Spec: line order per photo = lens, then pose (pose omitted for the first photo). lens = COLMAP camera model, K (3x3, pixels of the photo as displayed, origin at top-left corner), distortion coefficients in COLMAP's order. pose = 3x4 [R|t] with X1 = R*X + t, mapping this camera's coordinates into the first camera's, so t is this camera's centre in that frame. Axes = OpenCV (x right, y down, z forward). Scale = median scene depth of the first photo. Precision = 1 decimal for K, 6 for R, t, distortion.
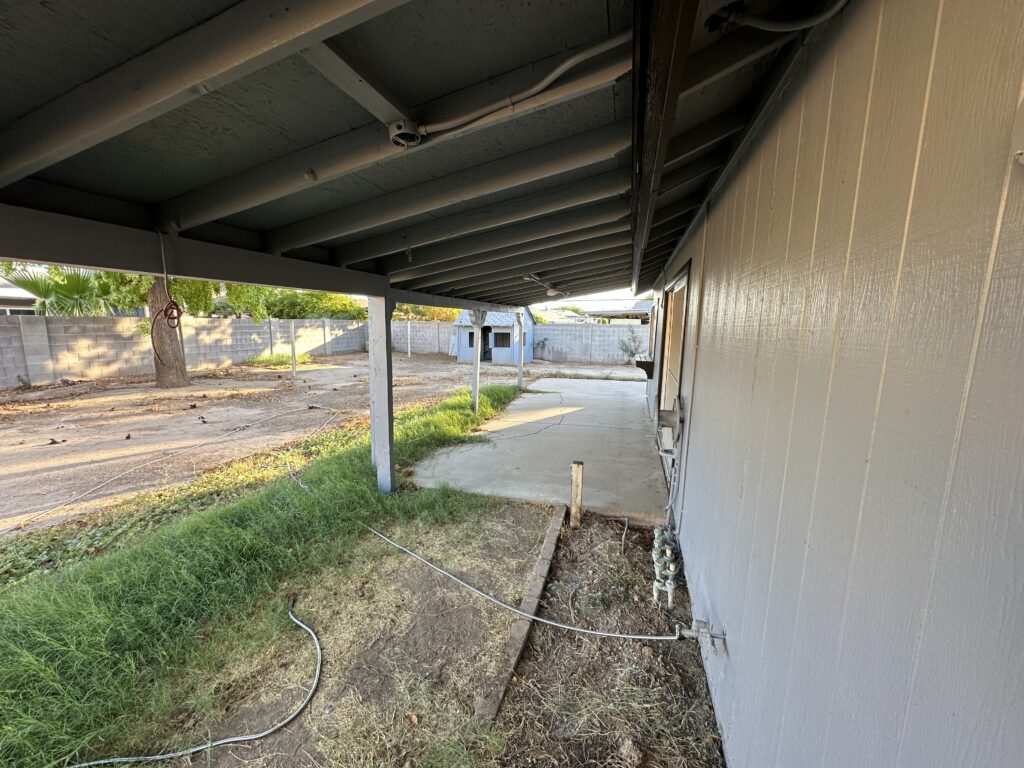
lens RADIAL K [[410.4, 0, 512.0], [0, 410.4, 384.0], [0, 0, 1]] dist [-0.000544, 0.000502]
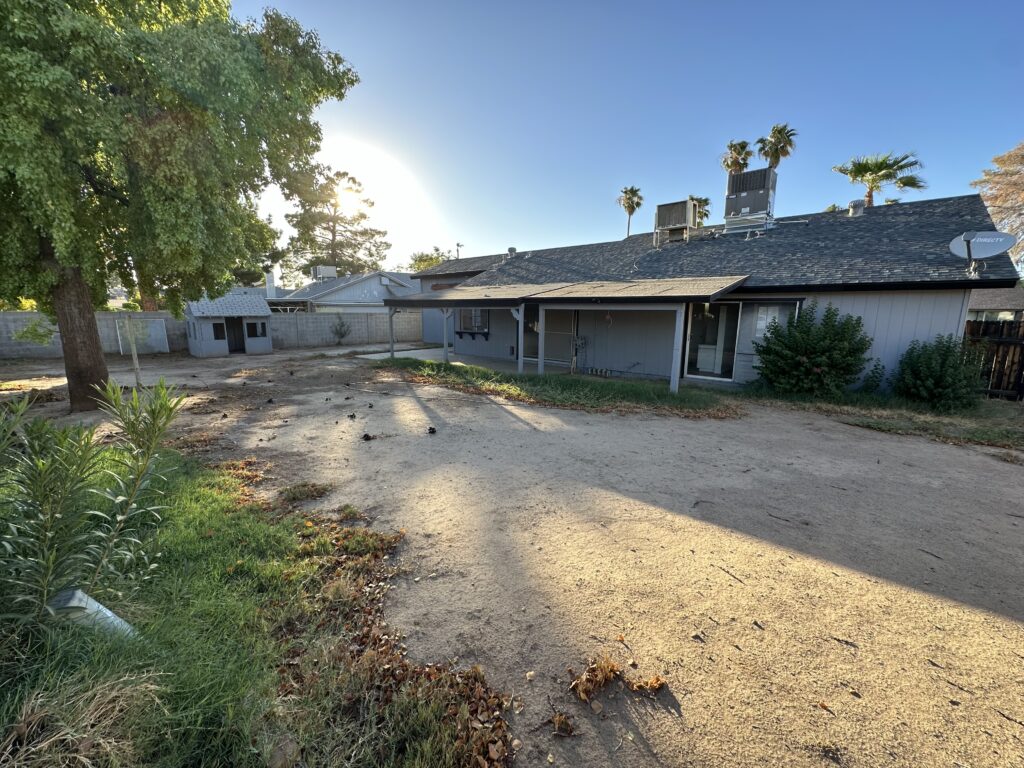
lens RADIAL K [[410.4, 0, 512.0], [0, 410.4, 384.0], [0, 0, 1]] dist [-0.000544, 0.000502]
pose [[0.420653, -0.171500, 0.890864, -0.672851], [0.136633, 0.982745, 0.124672, -0.015818], [-0.896874, 0.069278, 0.436827, -0.000596]]
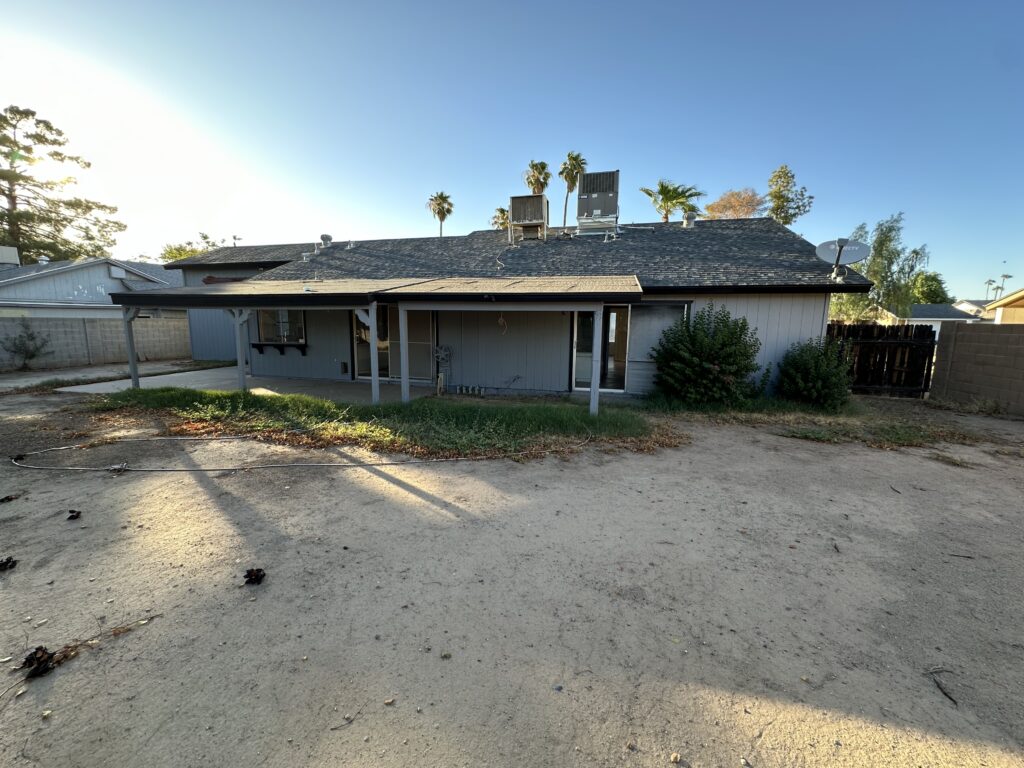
lens RADIAL K [[410.4, 0, 512.0], [0, 410.4, 384.0], [0, 0, 1]] dist [-0.000544, 0.000502]
pose [[-0.020302, -0.168199, 0.985544, -0.529948], [0.142117, 0.975252, 0.169370, -0.024247], [-0.989642, 0.143501, 0.004105, 0.116210]]
